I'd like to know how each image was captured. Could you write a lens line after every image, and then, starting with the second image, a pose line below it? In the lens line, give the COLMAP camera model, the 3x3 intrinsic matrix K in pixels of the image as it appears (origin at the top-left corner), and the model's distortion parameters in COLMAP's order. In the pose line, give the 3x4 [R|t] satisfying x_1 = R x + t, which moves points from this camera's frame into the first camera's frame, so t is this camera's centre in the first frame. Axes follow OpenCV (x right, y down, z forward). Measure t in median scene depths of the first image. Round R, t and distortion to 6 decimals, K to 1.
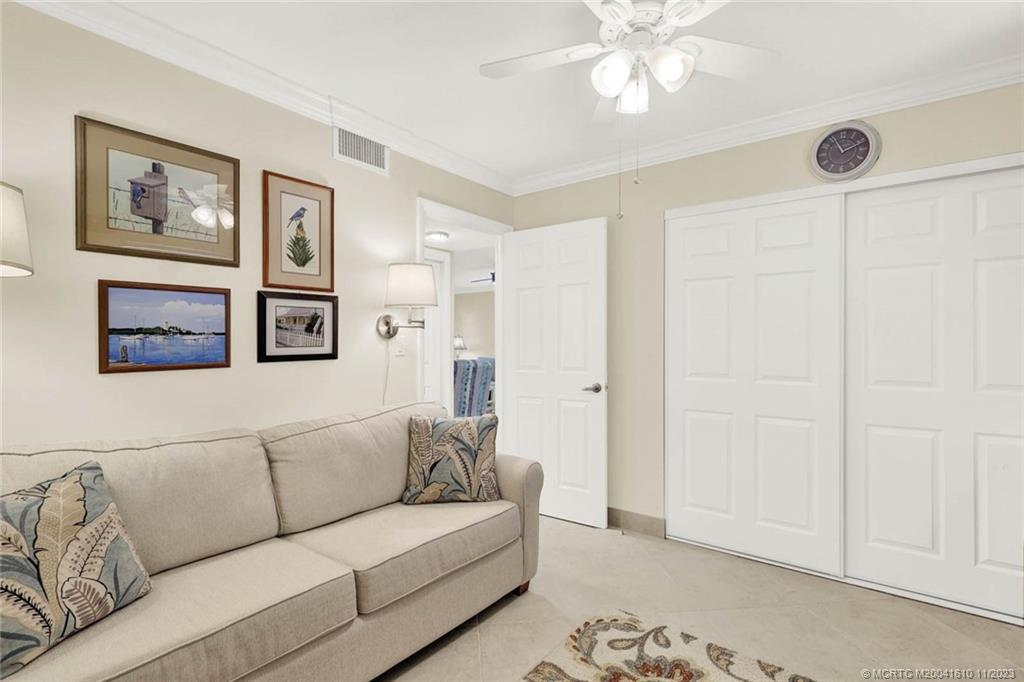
lens RADIAL K [[488.4, 0, 507.1], [0, 488.4, 345.1], [0, 0, 1]] dist [0.005044, 0.000260]
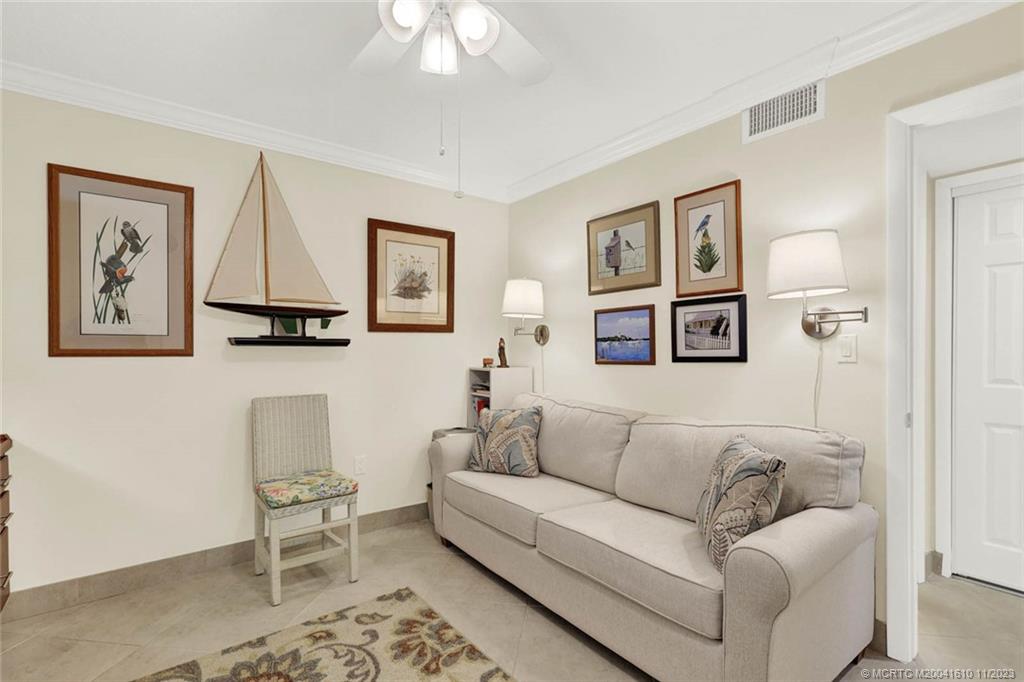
lens RADIAL K [[488.4, 0, 506.5], [0, 488.4, 347.9], [0, 0, 1]] dist [0.005044, 0.000260]
pose [[-0.256546, -0.003499, -0.966526, 0.710890], [-0.002600, 0.999992, -0.002929, 0.004741], [0.966529, 0.001762, -0.256553, 0.876623]]
